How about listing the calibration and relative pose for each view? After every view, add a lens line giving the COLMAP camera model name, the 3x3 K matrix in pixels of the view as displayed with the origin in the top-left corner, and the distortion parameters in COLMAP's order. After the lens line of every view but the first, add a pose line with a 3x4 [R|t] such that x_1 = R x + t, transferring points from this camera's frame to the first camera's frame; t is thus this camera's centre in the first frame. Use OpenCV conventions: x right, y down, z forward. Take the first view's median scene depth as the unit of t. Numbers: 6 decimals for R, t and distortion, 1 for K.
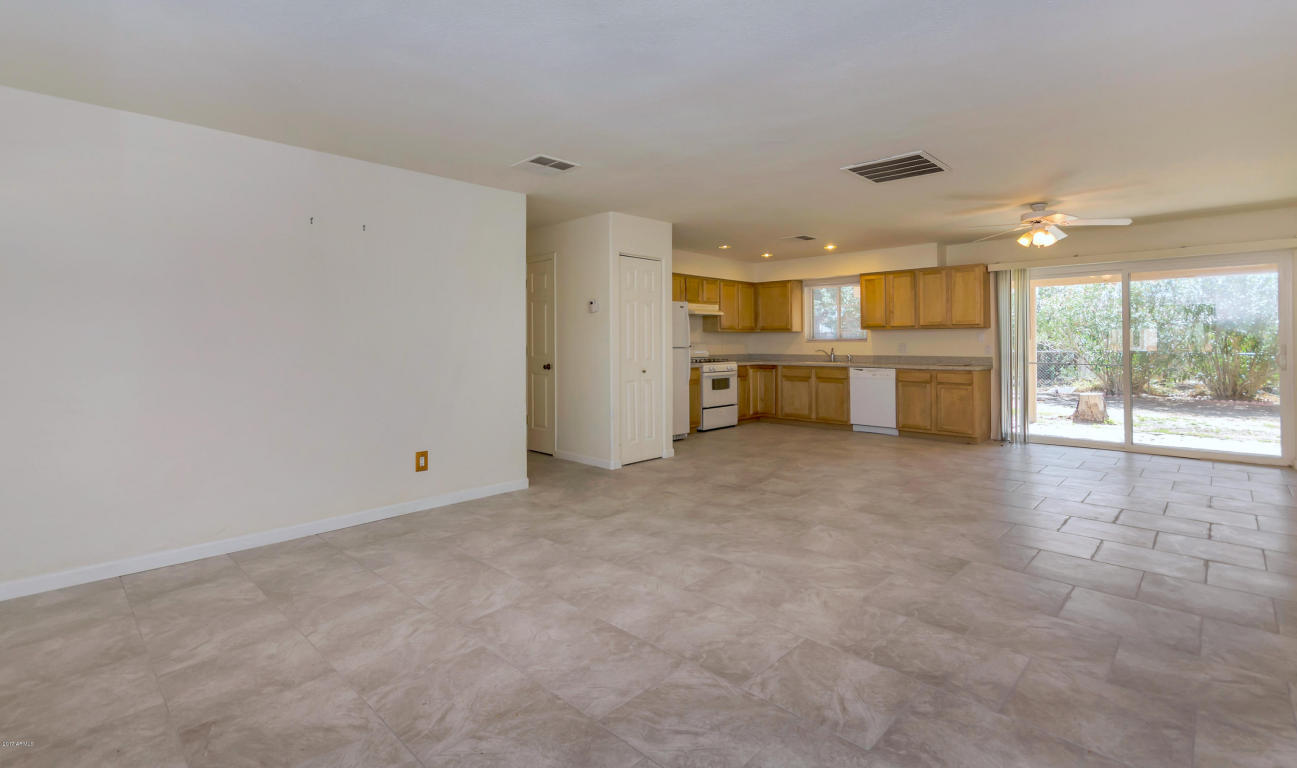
lens RADIAL K [[586.9, 0, 655.3], [0, 586.9, 342.0], [0, 0, 1]] dist [0.000945, 0.000374]
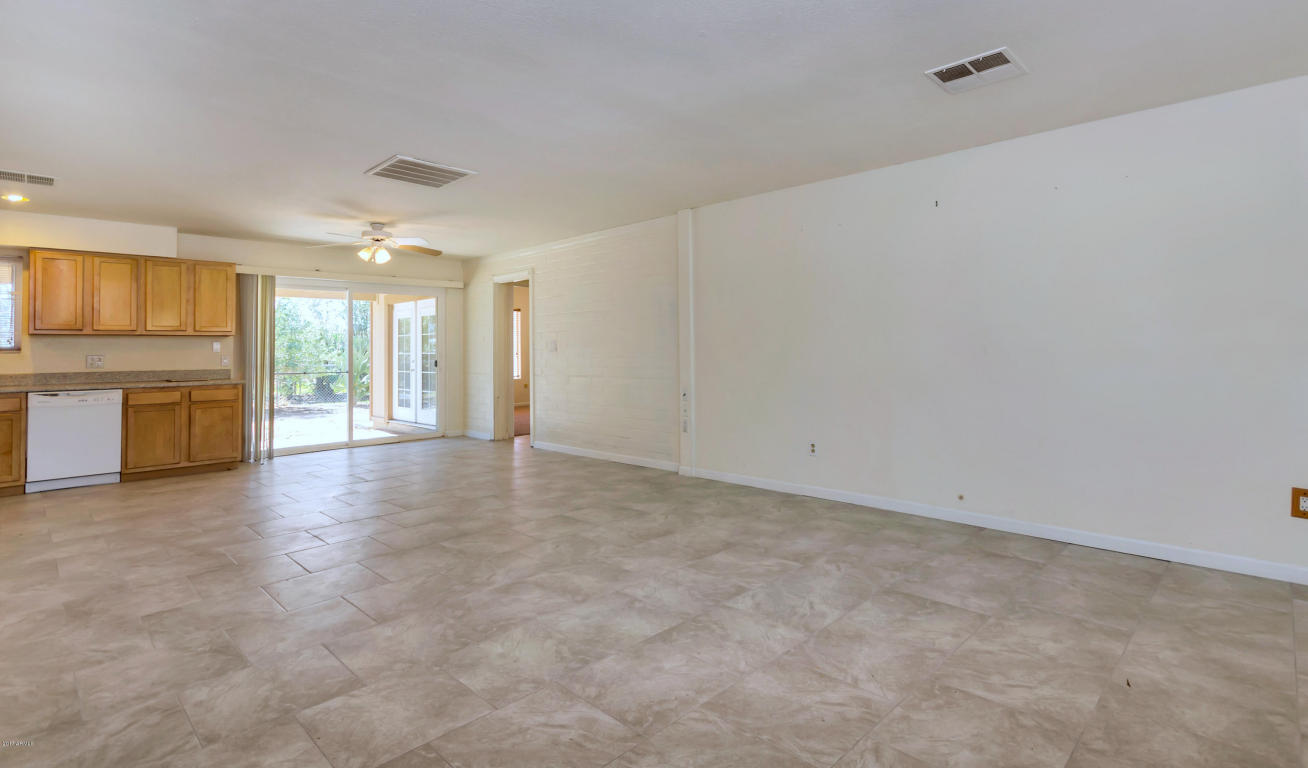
lens RADIAL K [[631.7, 0, 668.1], [0, 631.7, 336.2], [0, 0, 1]] dist [0.001258, -0.000370]
pose [[0.006050, 0.029489, 0.999547, -0.358243], [0.010983, 0.999503, -0.029554, 0.010303], [-0.999921, 0.011157, 0.005723, 0.313961]]
